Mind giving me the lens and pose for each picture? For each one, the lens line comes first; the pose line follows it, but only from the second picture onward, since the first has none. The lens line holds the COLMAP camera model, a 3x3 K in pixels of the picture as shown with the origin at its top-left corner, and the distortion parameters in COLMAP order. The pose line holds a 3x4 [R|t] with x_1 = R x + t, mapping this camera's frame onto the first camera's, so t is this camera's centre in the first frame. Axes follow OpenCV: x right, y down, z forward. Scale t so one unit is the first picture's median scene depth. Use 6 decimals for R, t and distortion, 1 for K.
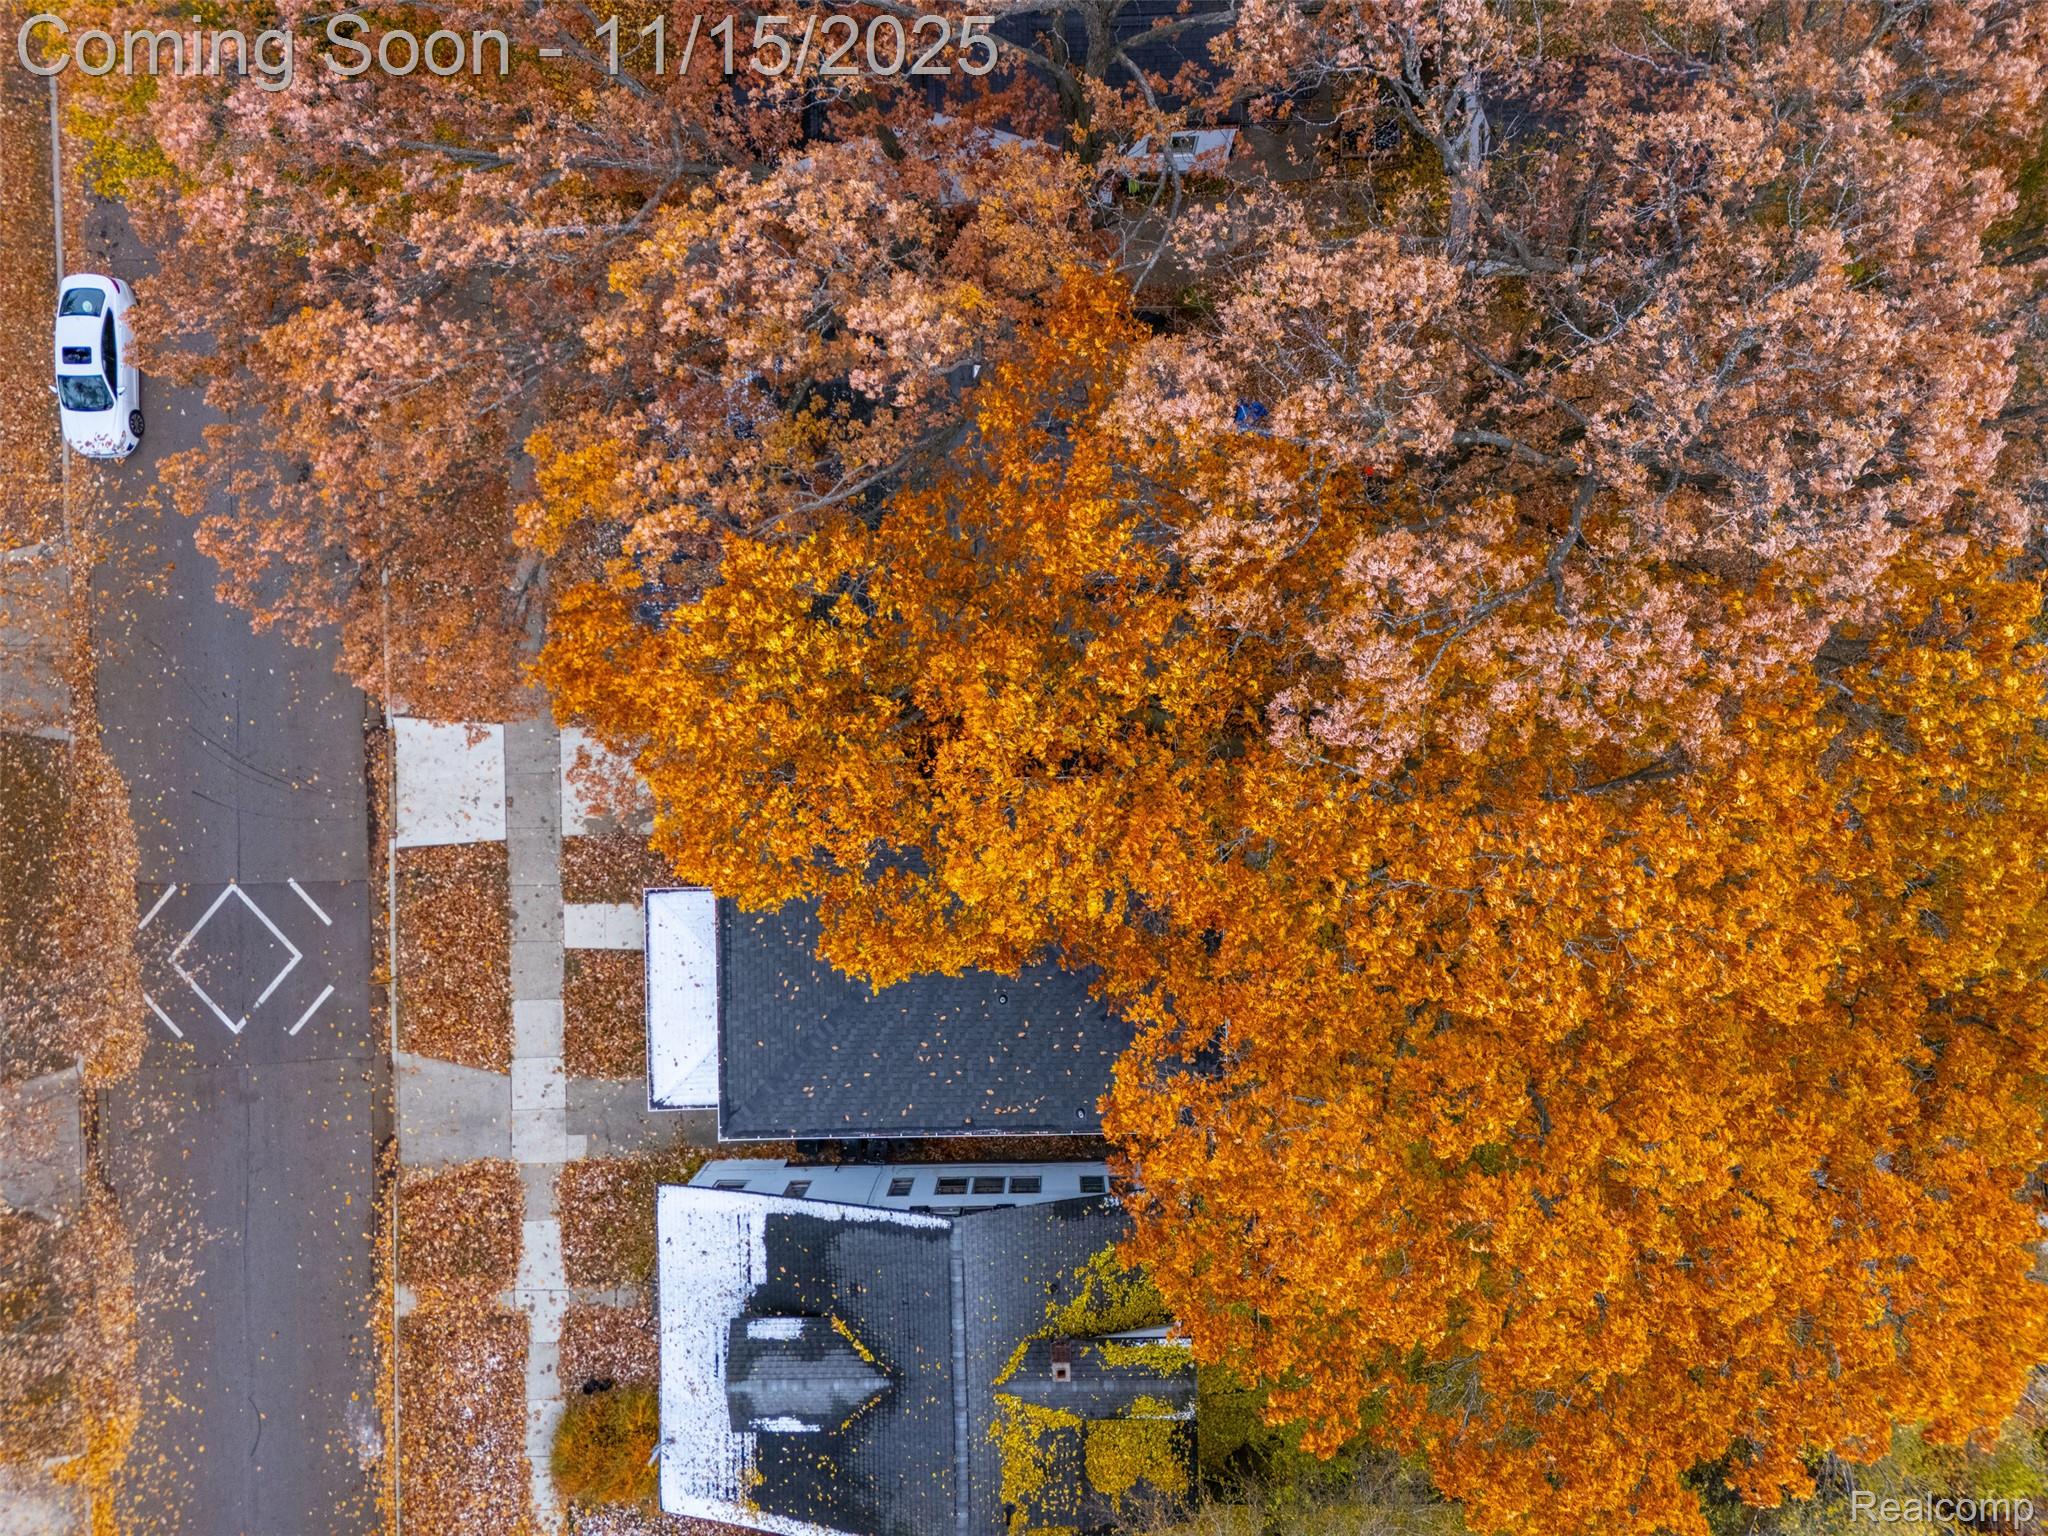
lens RADIAL K [[1479.5, 0, 1022.2], [0, 1479.5, 783.5], [0, 0, 1]] dist [0.075835, -0.064517]
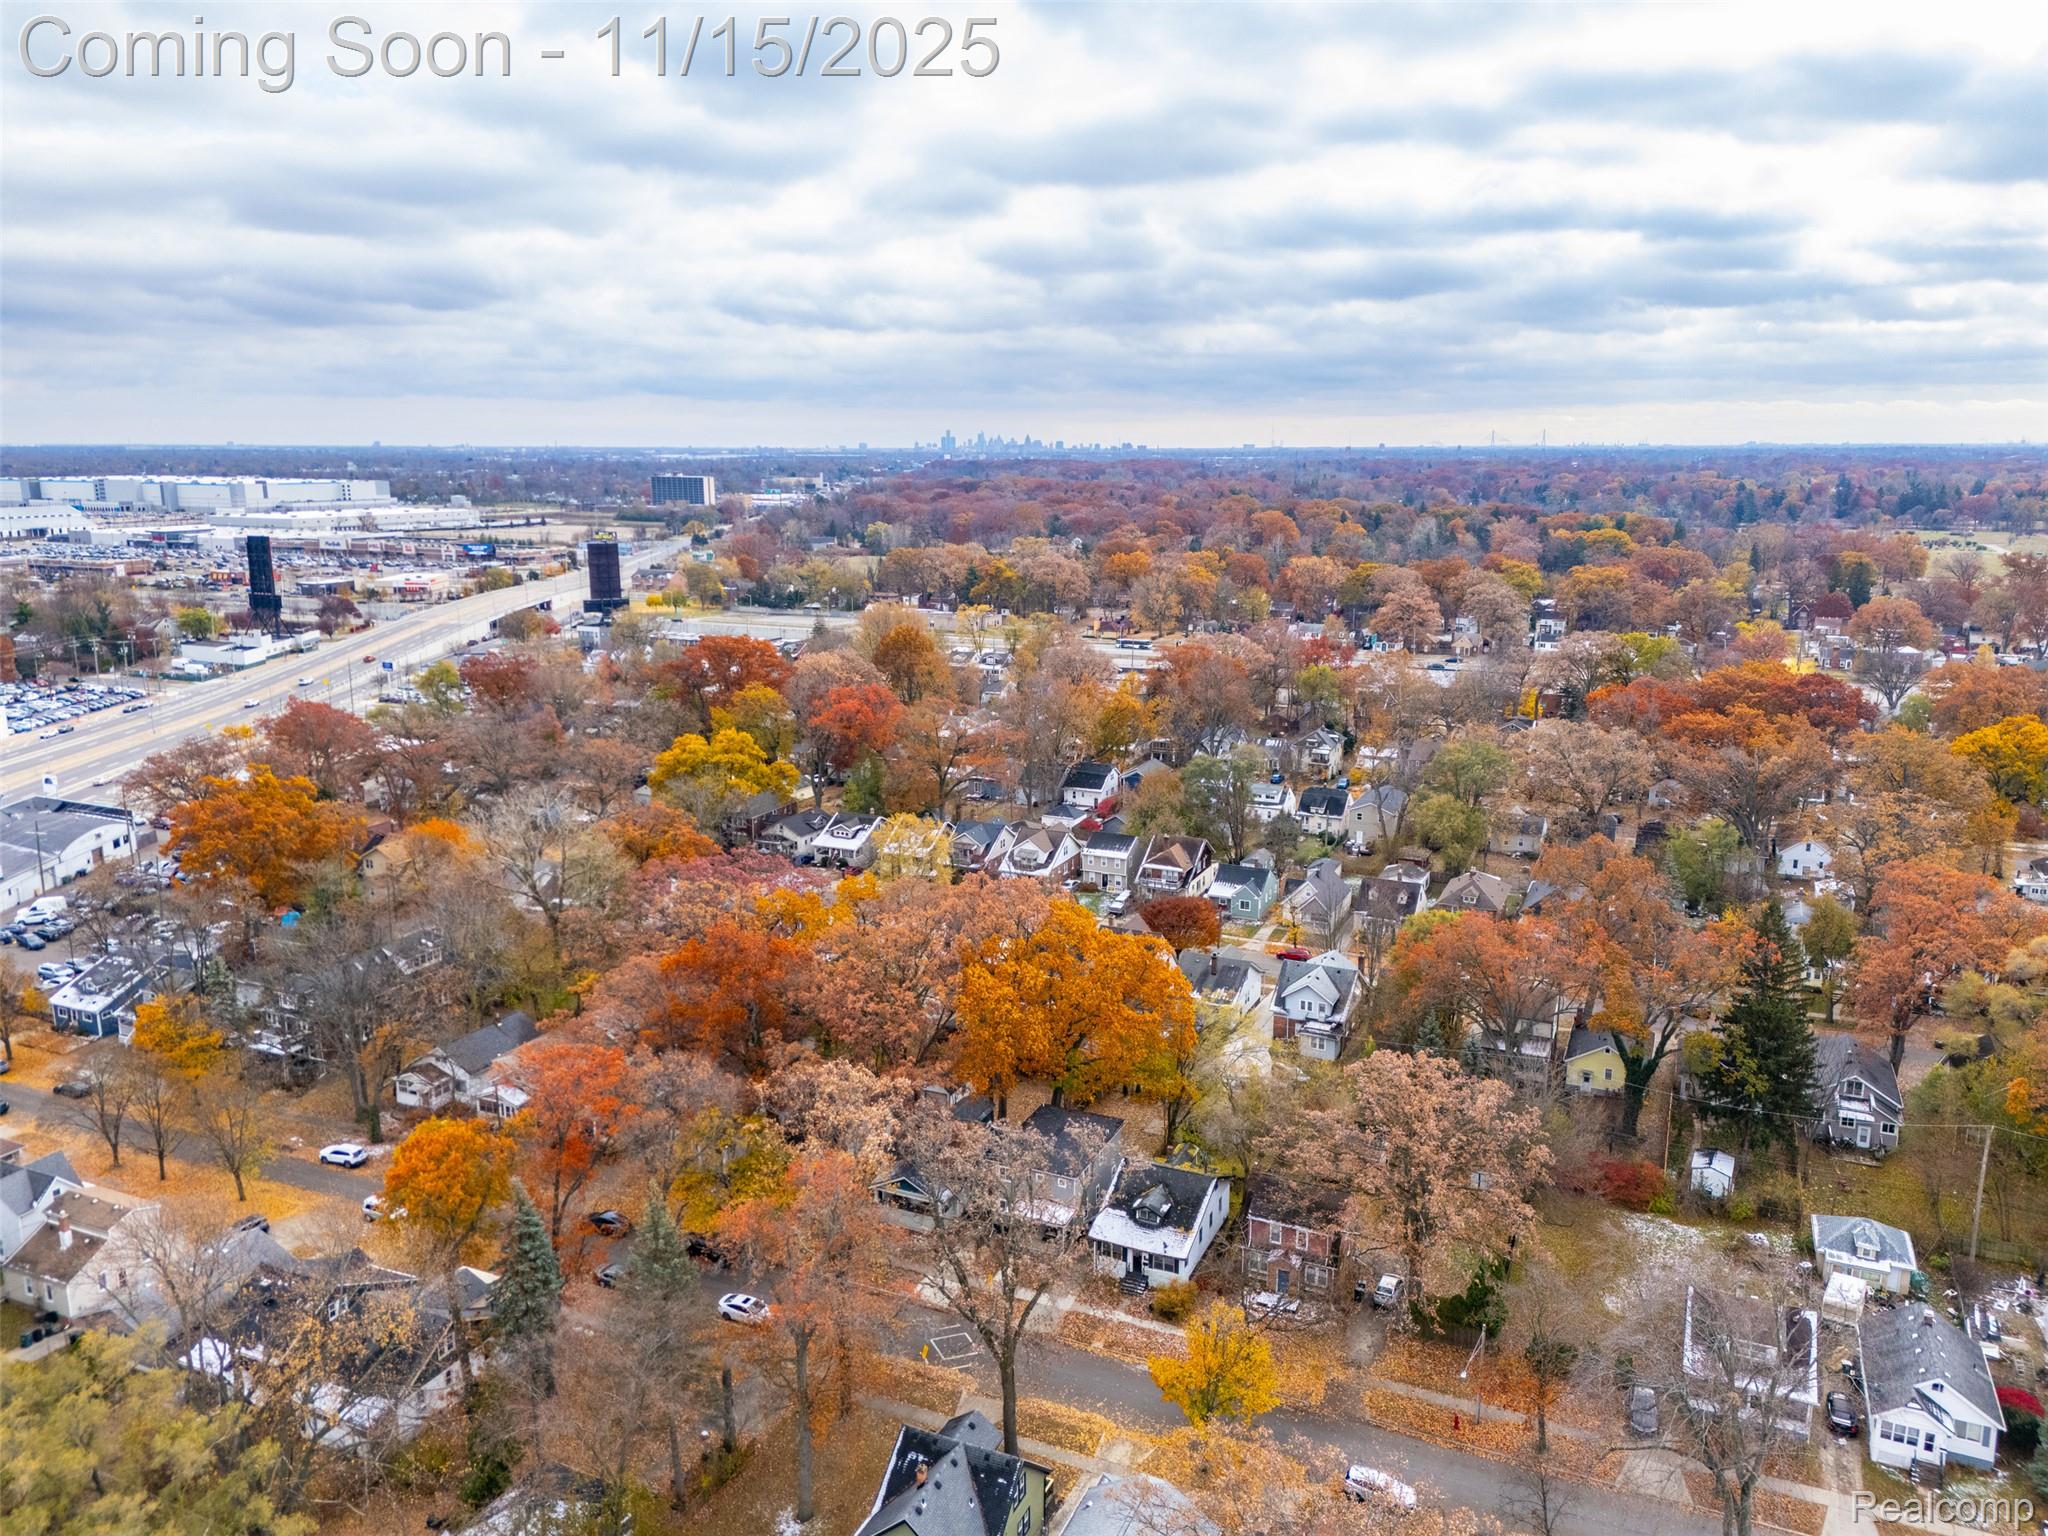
lens RADIAL K [[1479.5, 0, 1028.2], [0, 1479.5, 779.5], [0, 0, 1]] dist [0.075835, -0.064517]
pose [[0.428005, -0.185273, 0.884582, -2.960621], [0.903732, 0.078021, -0.420930, 1.433345], [0.008971, 0.979585, 0.200831, -0.583274]]
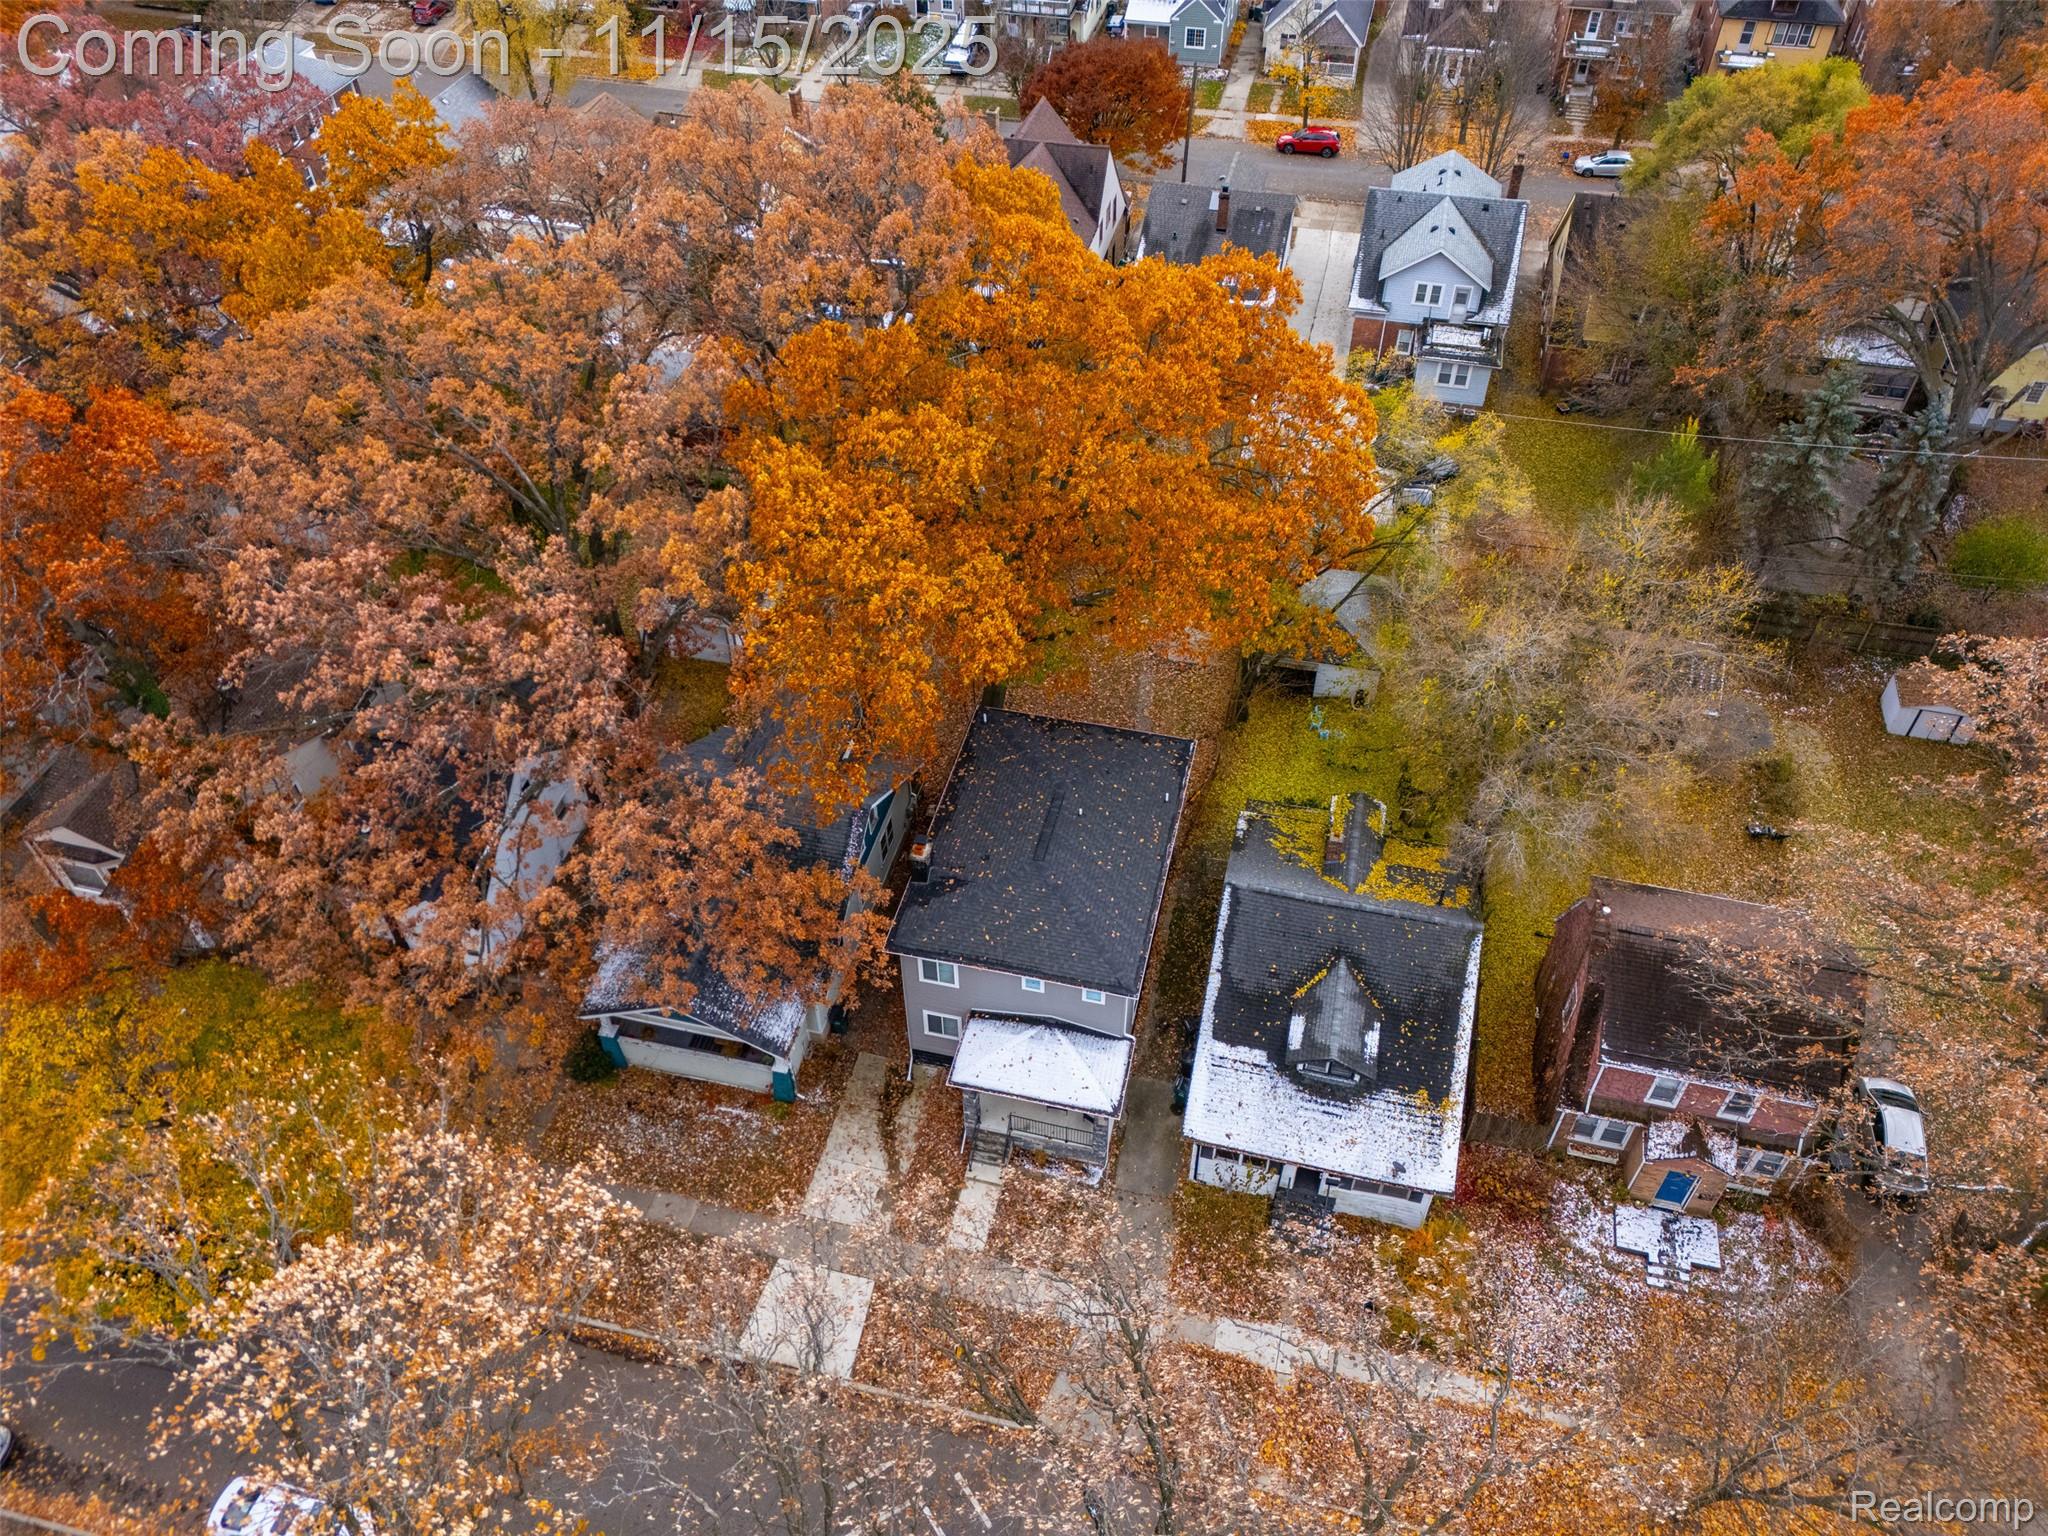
lens RADIAL K [[1479.5, 0, 1032.9], [0, 1479.5, 770.6], [0, 0, 1]] dist [0.075835, -0.064517]
pose [[0.247473, -0.683211, 0.687009, -0.926539], [0.968658, 0.158767, -0.191038, 0.343759], [0.021445, 0.712753, 0.701088, -0.069745]]
